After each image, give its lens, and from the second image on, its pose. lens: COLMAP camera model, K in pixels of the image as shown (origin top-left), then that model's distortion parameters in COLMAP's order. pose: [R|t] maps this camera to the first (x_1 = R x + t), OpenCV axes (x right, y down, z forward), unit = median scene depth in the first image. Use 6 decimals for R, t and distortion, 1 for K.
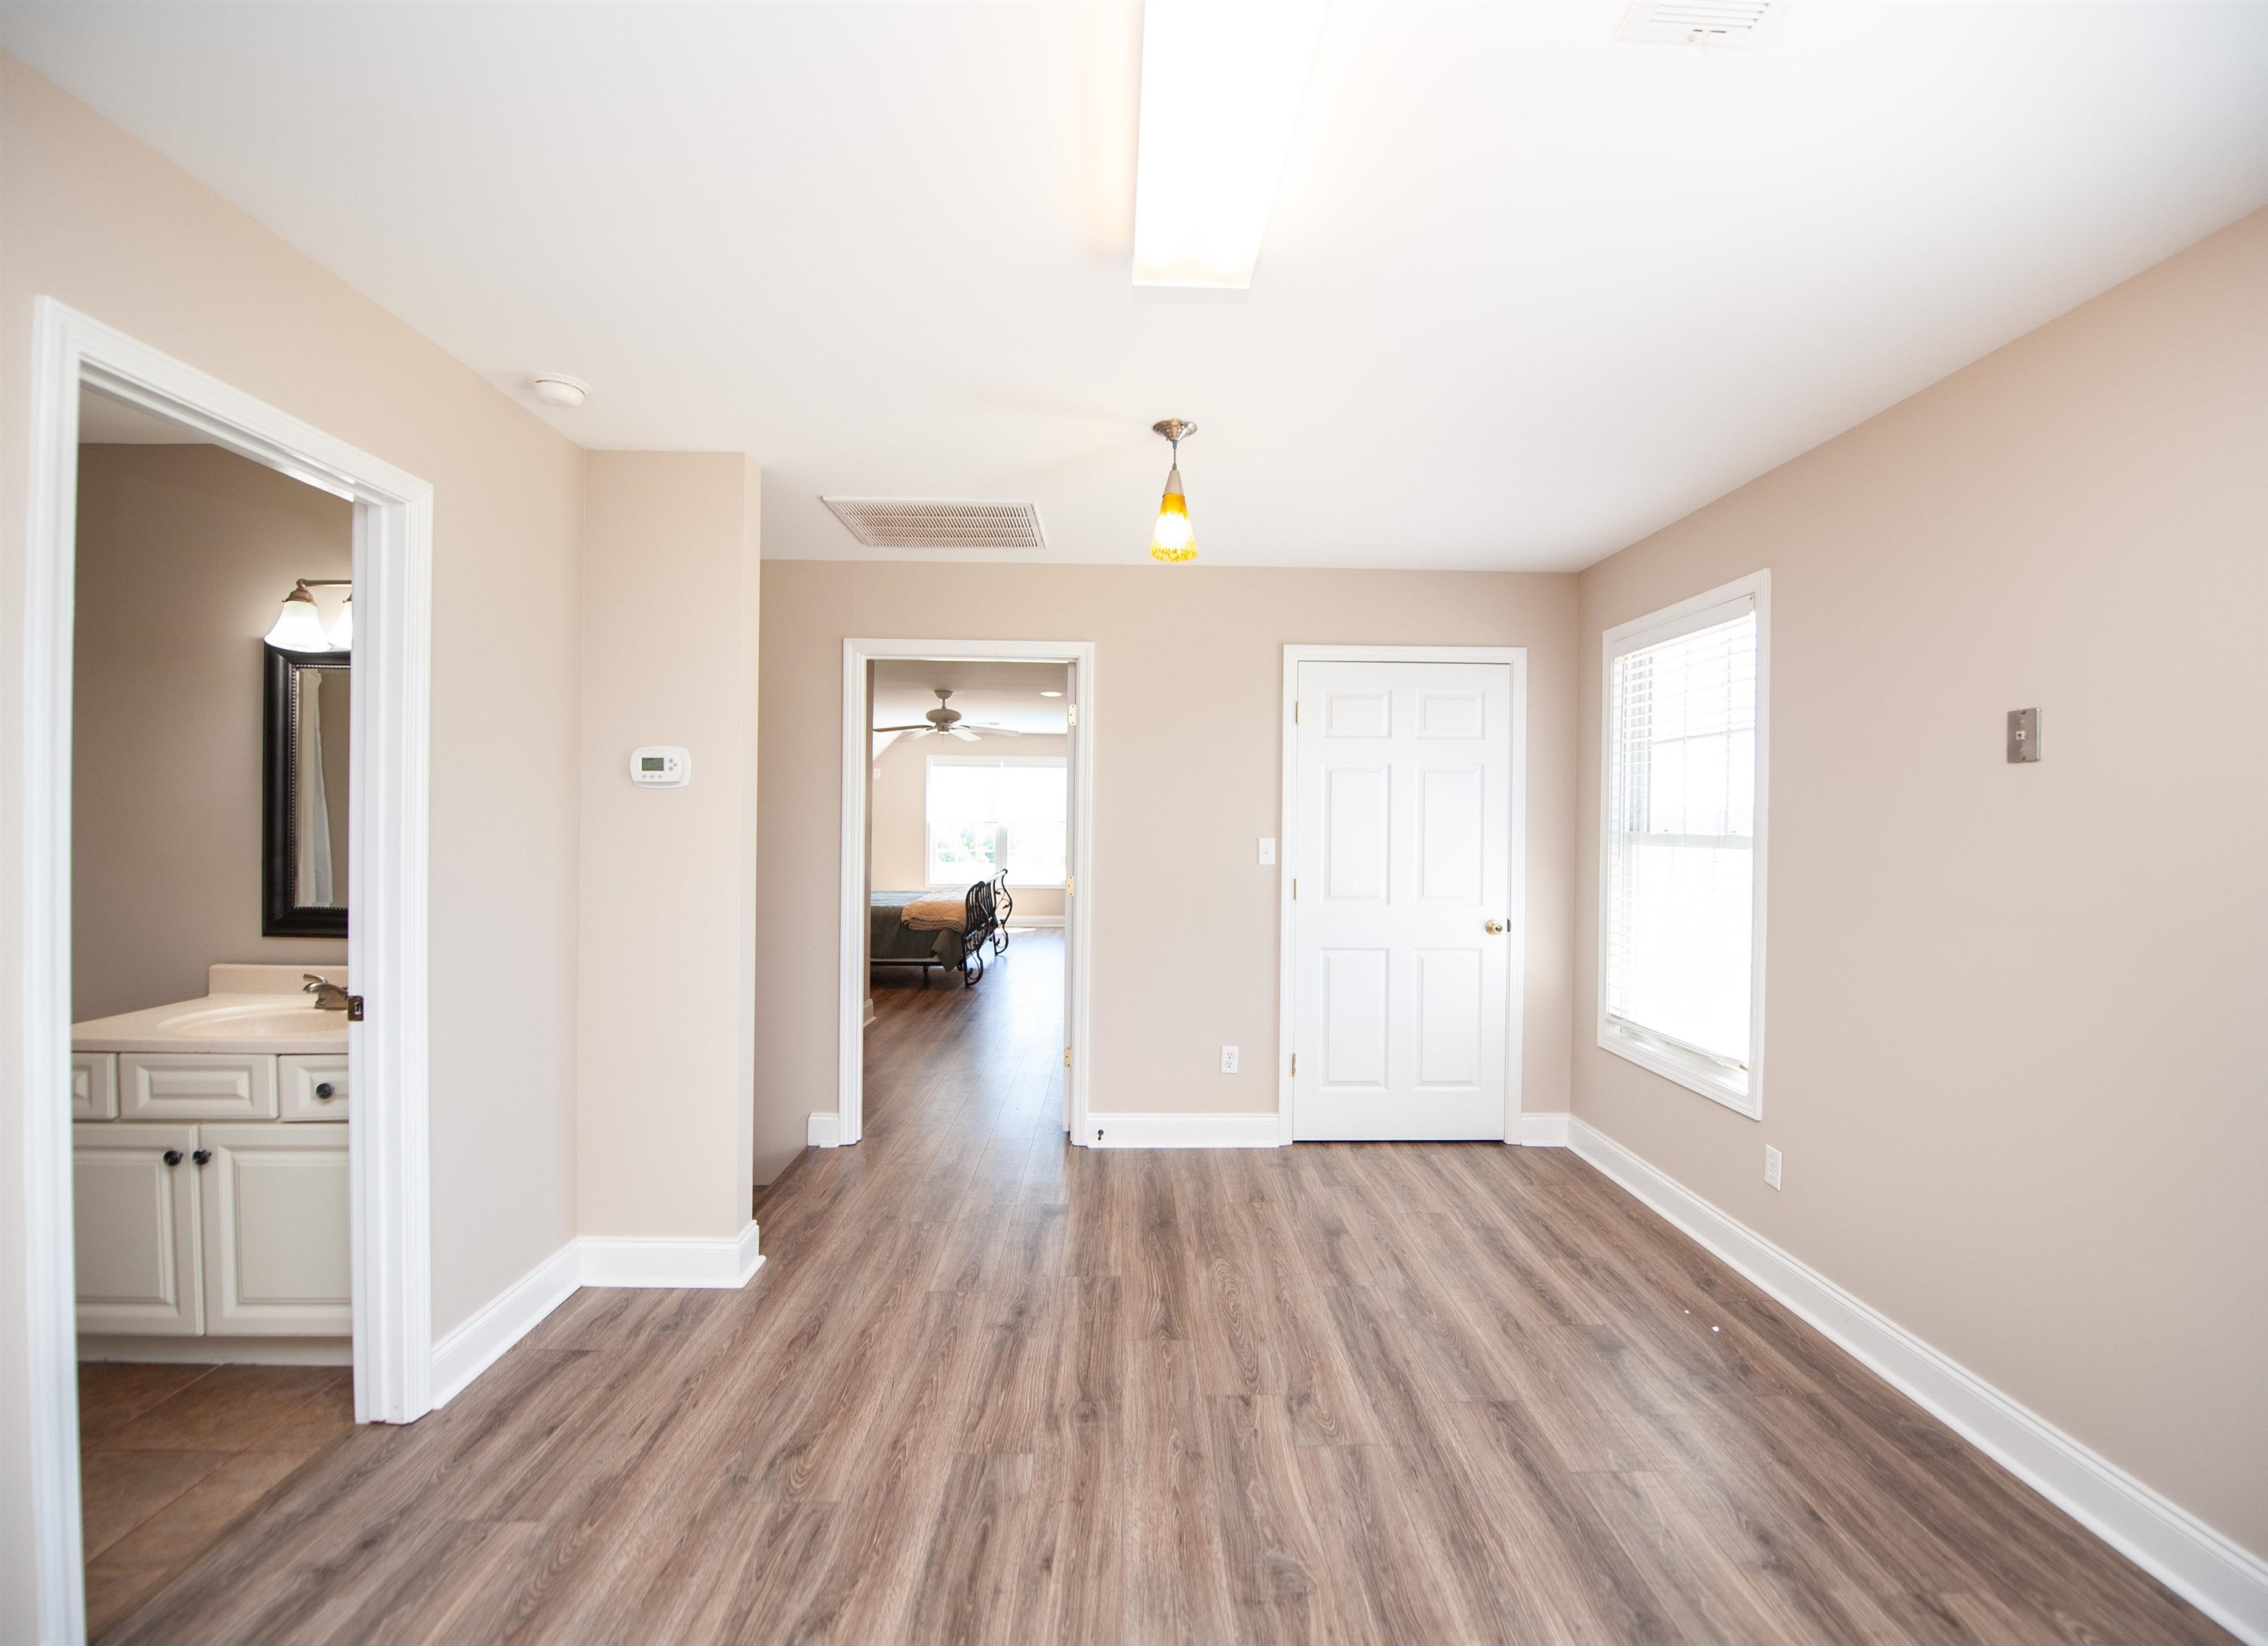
lens RADIAL K [[983.2, 0, 1145.8], [0, 983.2, 831.3], [0, 0, 1]] dist [-0.023779, -0.000109]
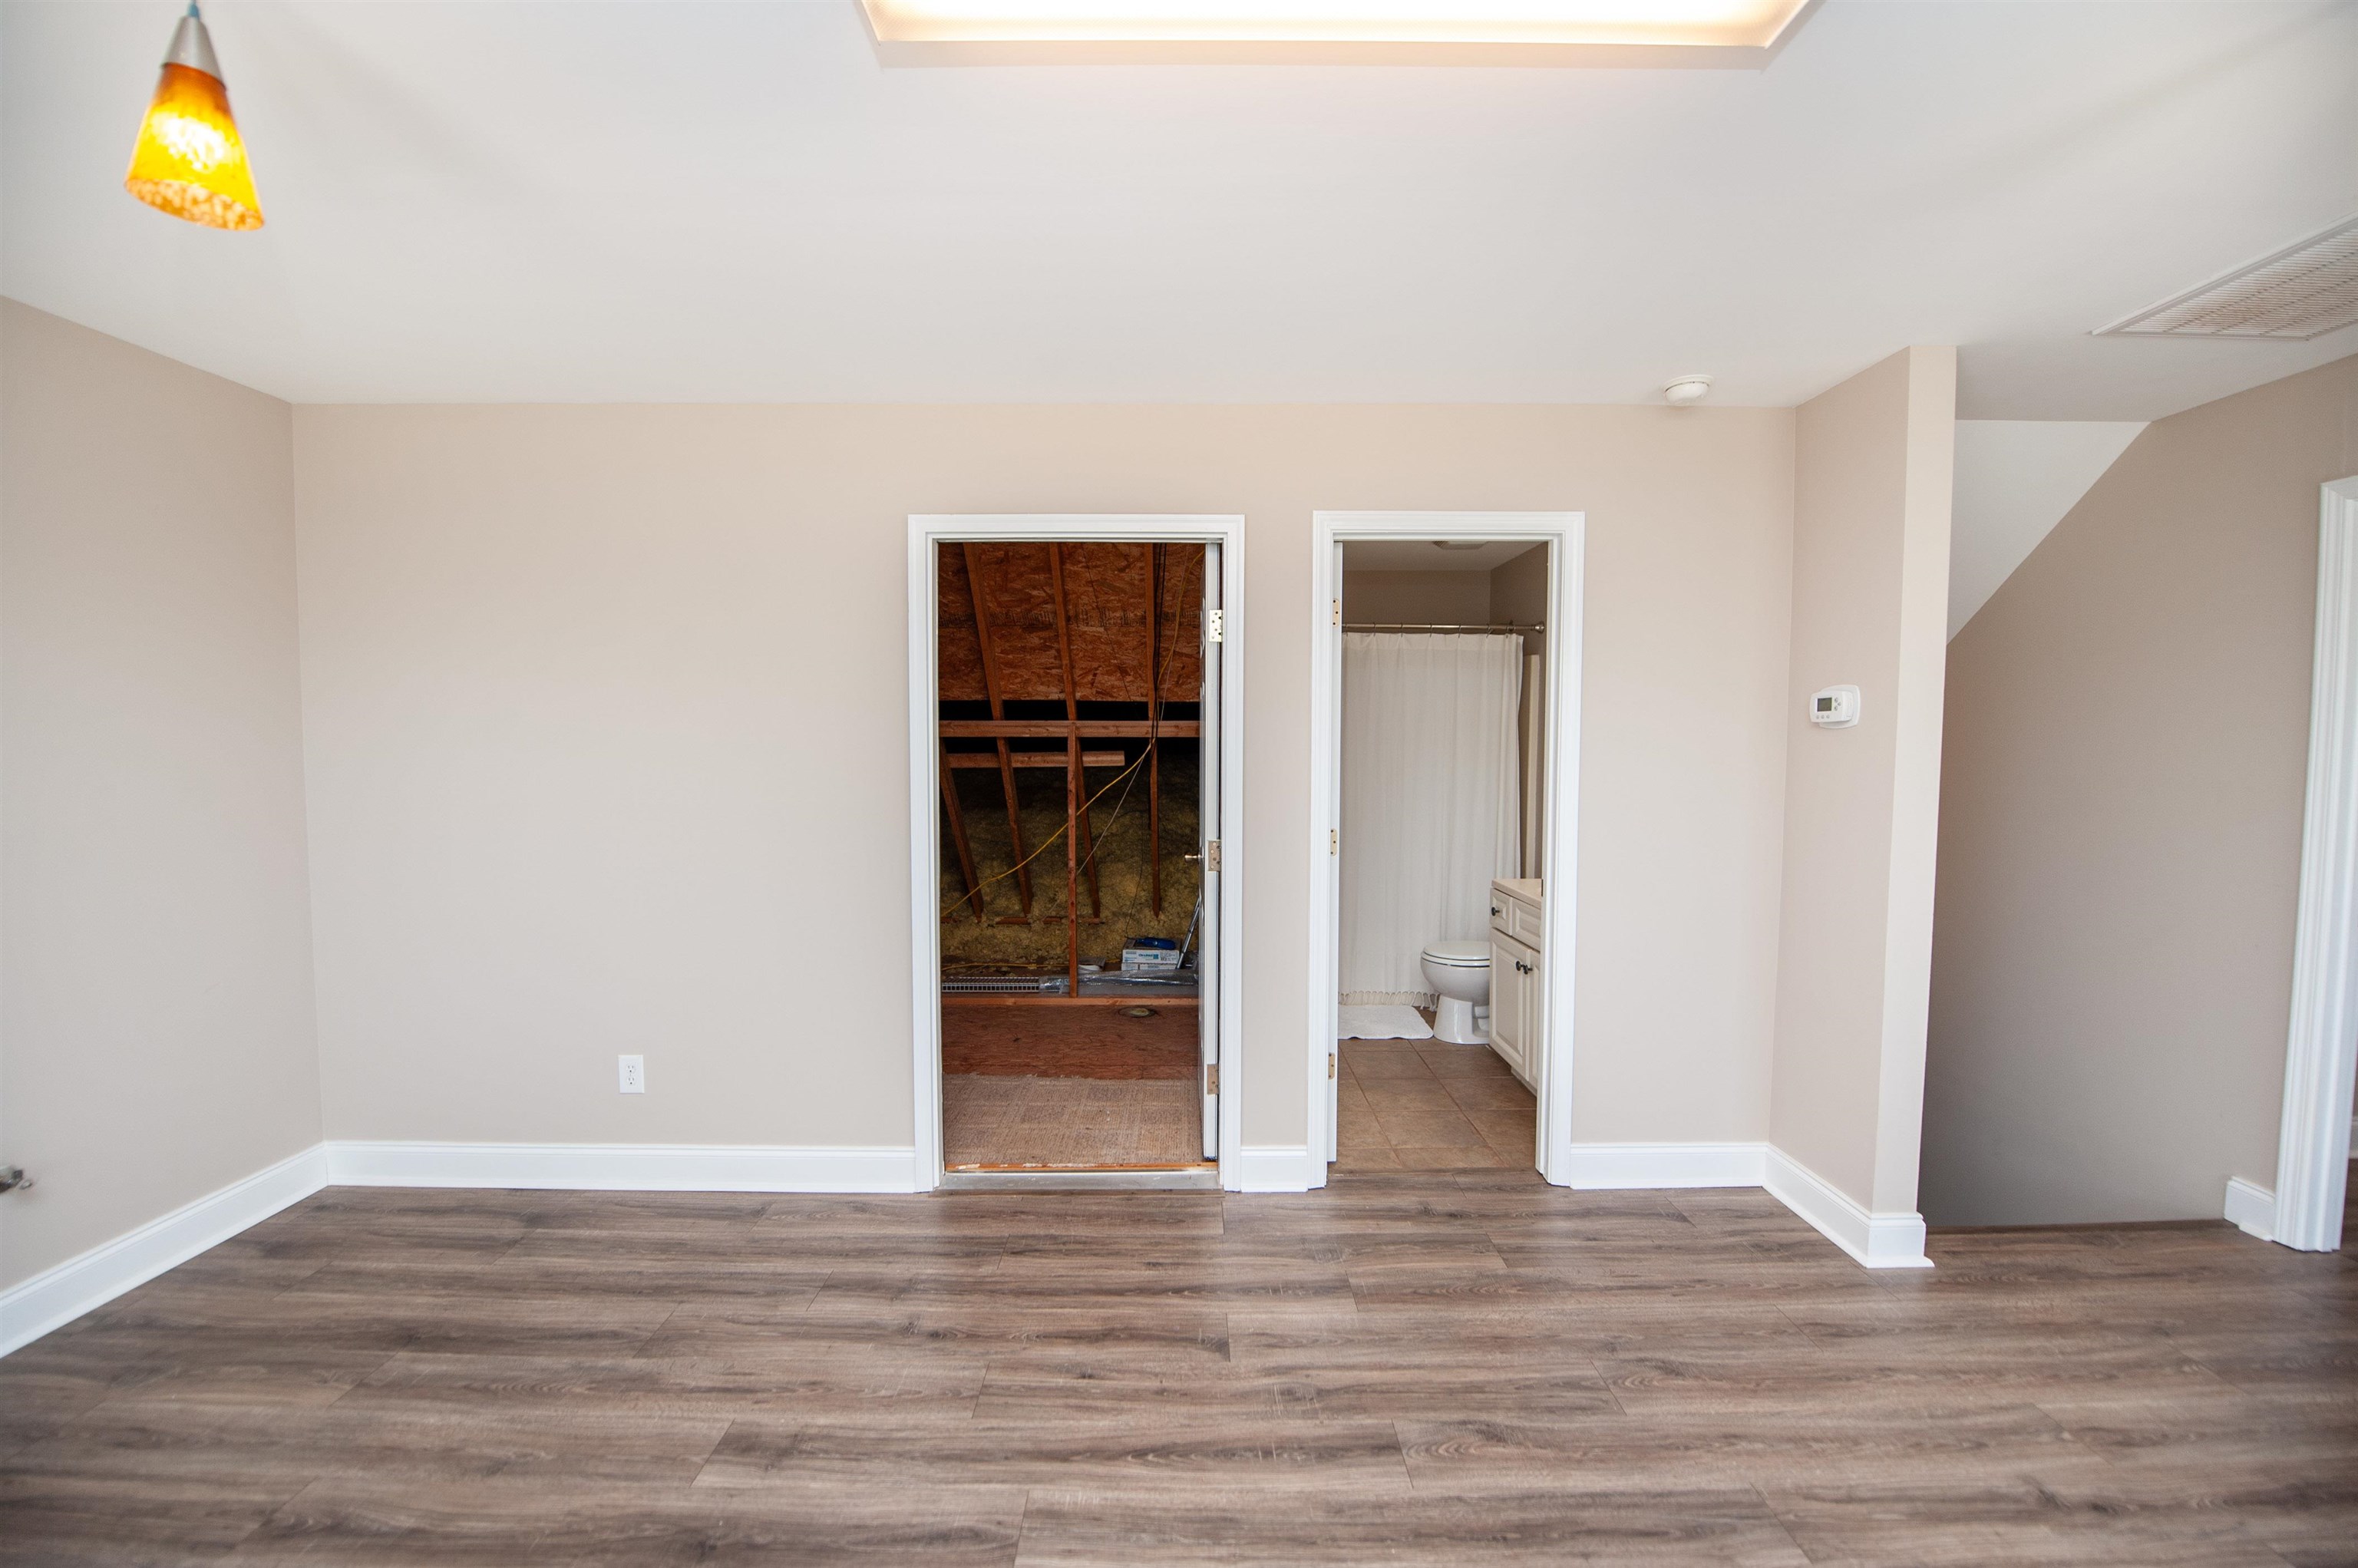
lens RADIAL K [[942.1, 0, 1189.0], [0, 942.1, 787.8], [0, 0, 1]] dist [-0.014709, -0.004058]
pose [[-0.018328, 0.039735, -0.999042, 0.678220], [-0.010251, 0.999150, 0.039927, -0.022332], [0.999779, 0.010973, -0.017905, 0.541488]]
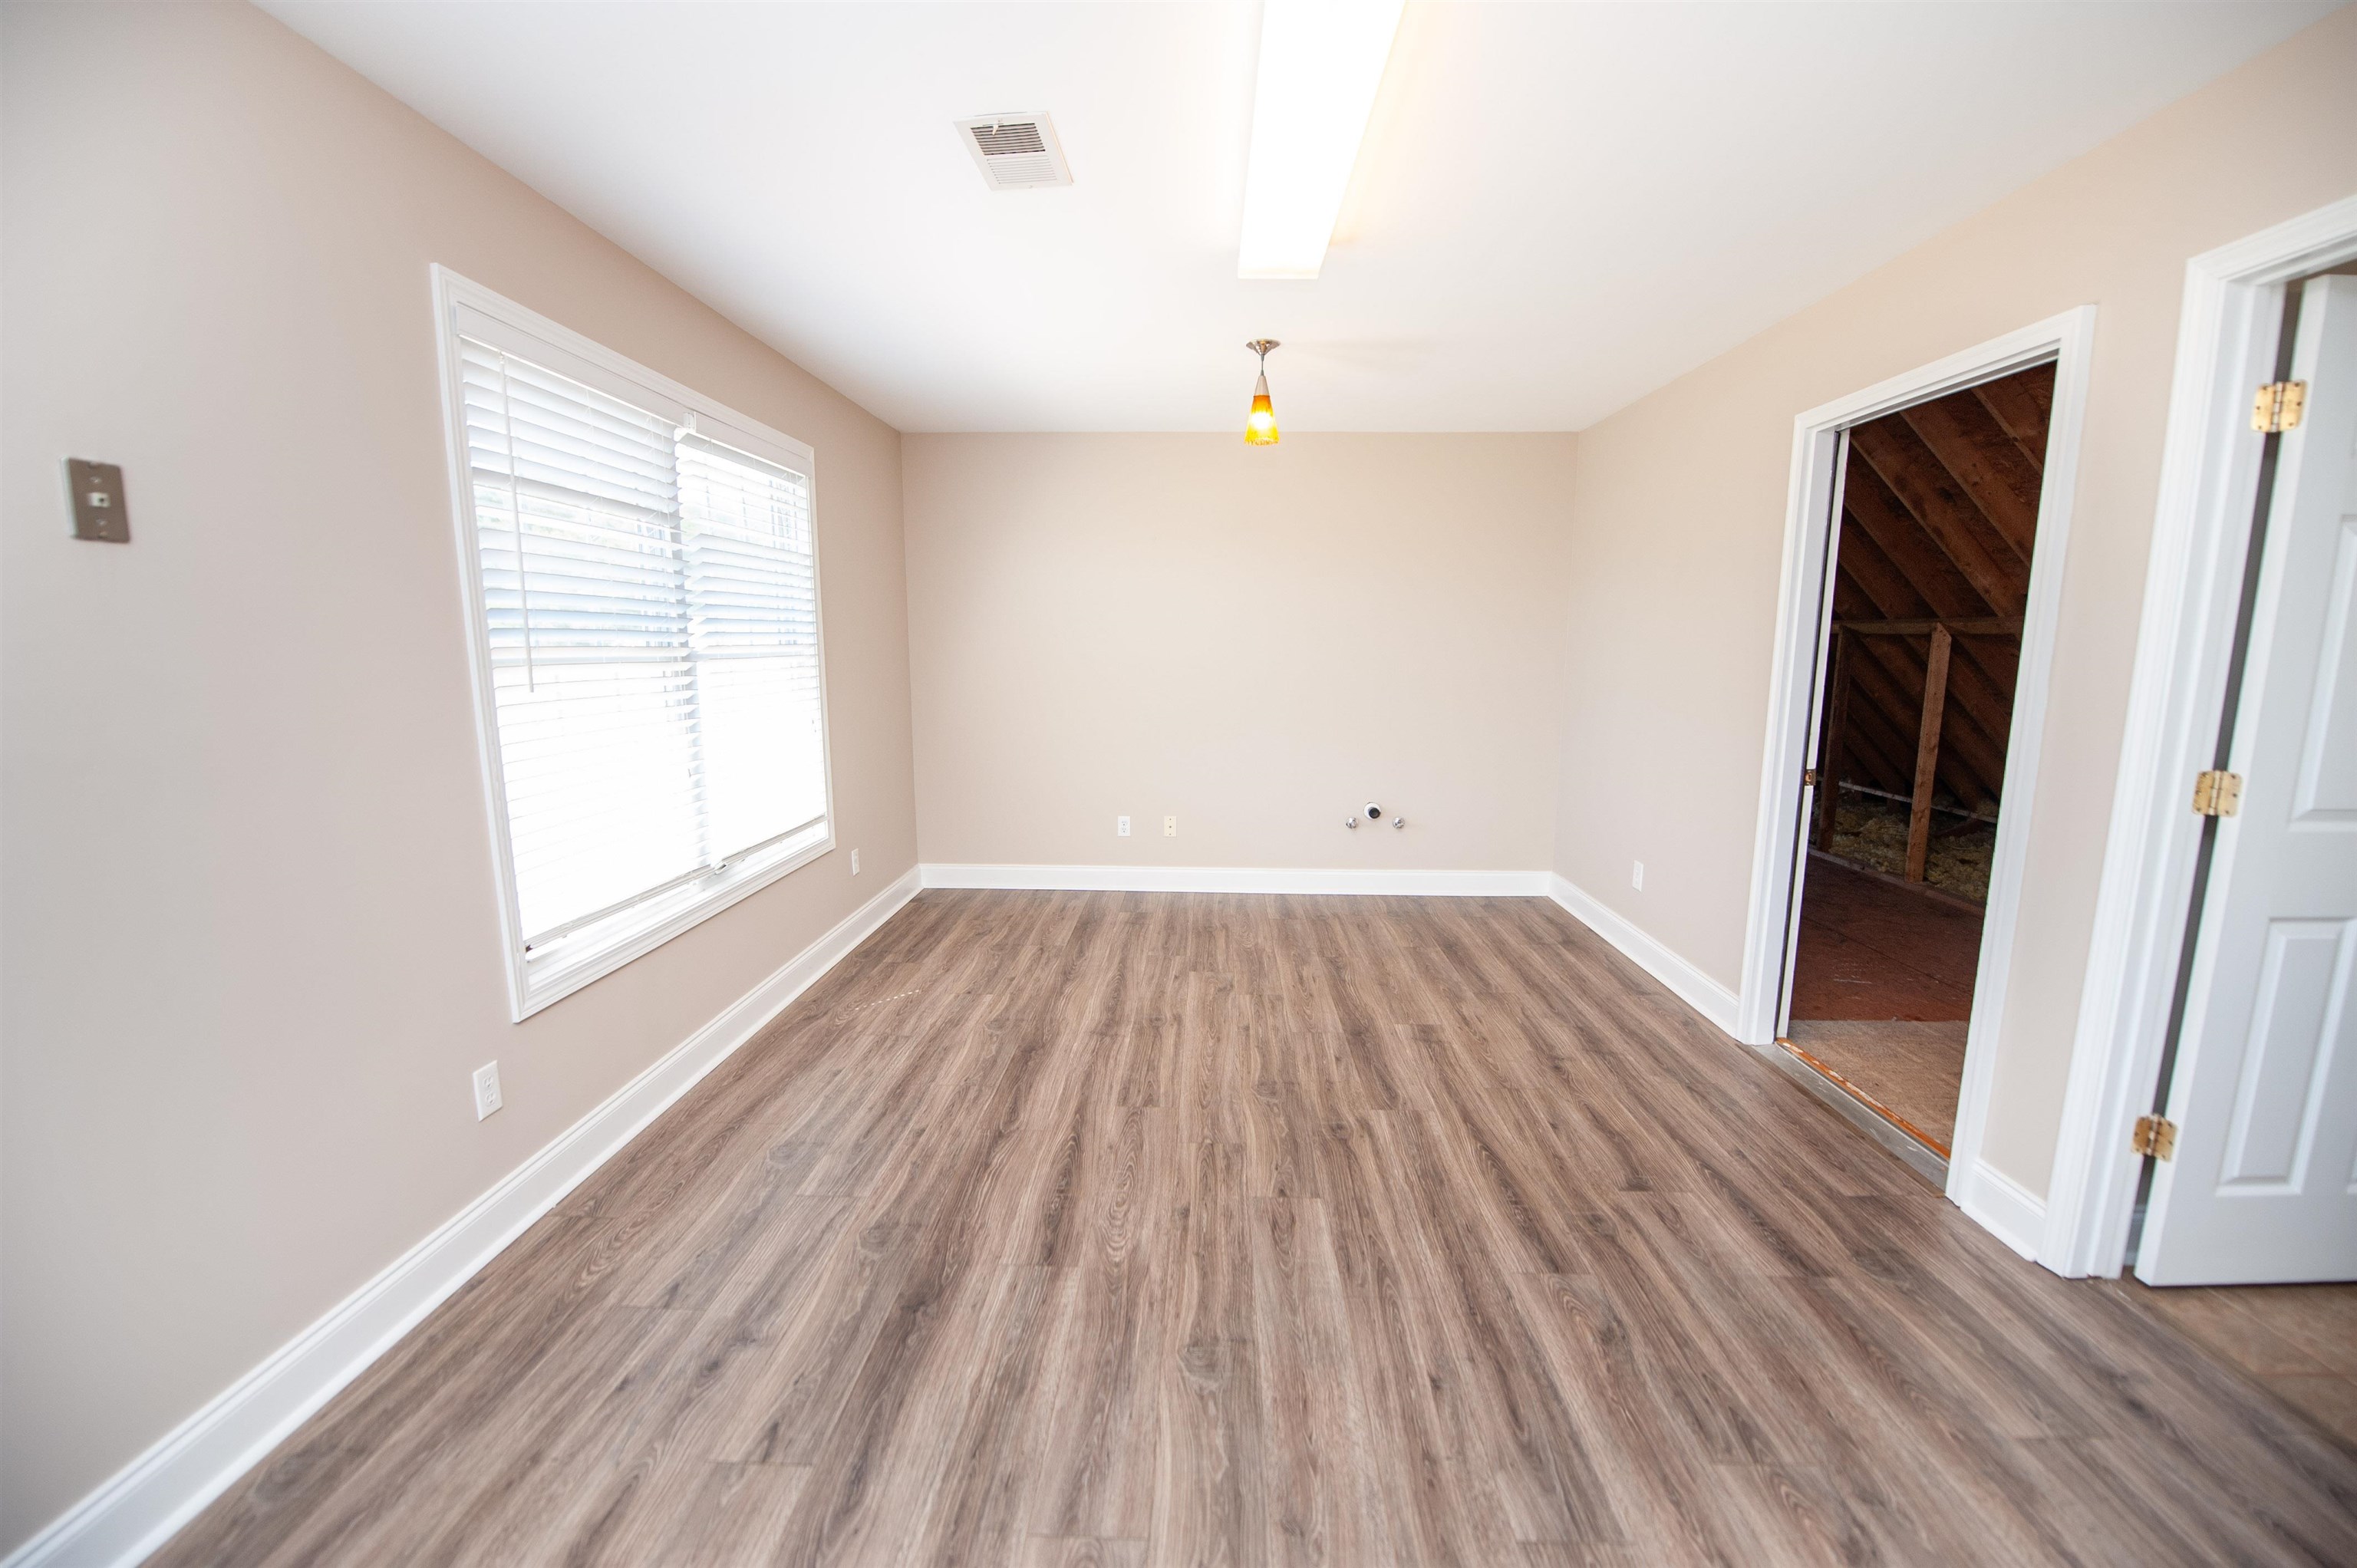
lens RADIAL K [[941.6, 0, 1188.5], [0, 941.6, 787.8], [0, 0, 1]] dist [-0.014709, -0.004058]
pose [[-0.998682, -0.020846, 0.046897, 0.114926], [-0.013046, 0.986893, 0.160847, -0.014181], [-0.049636, 0.160024, -0.985864, 1.739588]]
